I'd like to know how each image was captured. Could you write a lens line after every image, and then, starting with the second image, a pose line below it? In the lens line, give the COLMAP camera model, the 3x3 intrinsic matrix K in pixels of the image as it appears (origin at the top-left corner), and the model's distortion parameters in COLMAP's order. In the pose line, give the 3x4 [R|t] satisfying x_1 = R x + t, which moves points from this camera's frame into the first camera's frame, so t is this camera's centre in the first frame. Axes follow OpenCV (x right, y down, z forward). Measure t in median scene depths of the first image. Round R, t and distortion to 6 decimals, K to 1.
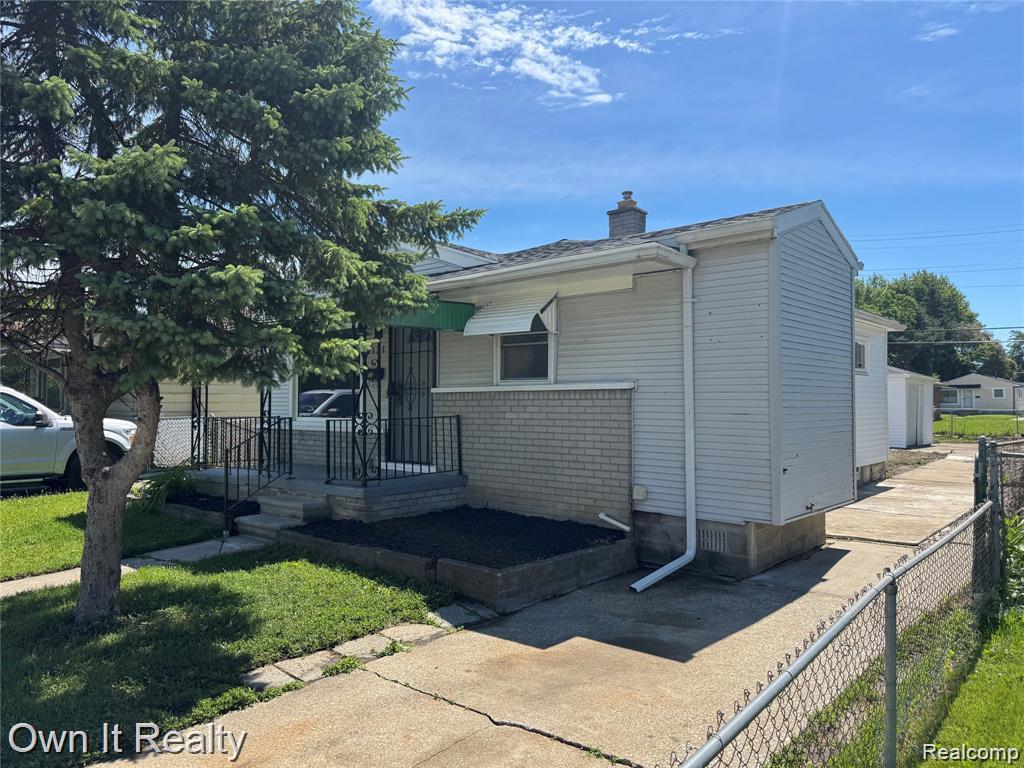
lens RADIAL K [[731.4, 0, 522.0], [0, 731.4, 381.2], [0, 0, 1]] dist [0.042218, -0.025163]
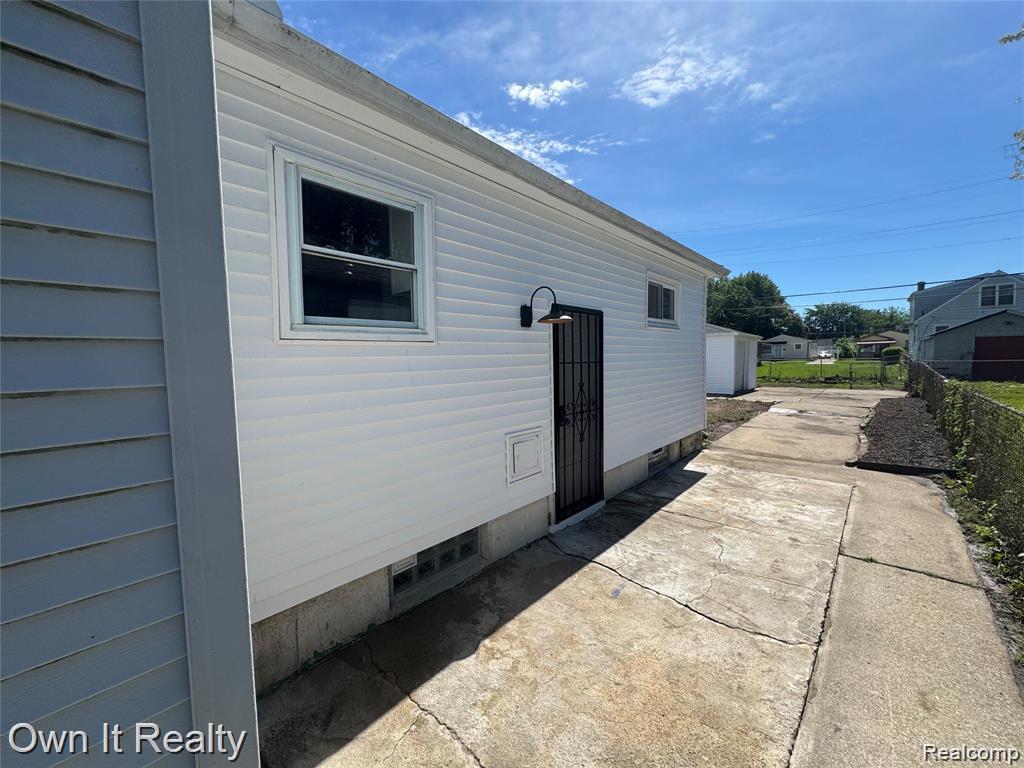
lens RADIAL K [[407.0, 0, 505.0], [0, 407.0, 385.8], [0, 0, 1]] dist [-0.005528, 0.000046]
pose [[0.998827, -0.017217, -0.045255, 0.164414], [0.021571, 0.994996, 0.097562, 0.003421], [0.043349, -0.098424, 0.994200, 0.301966]]
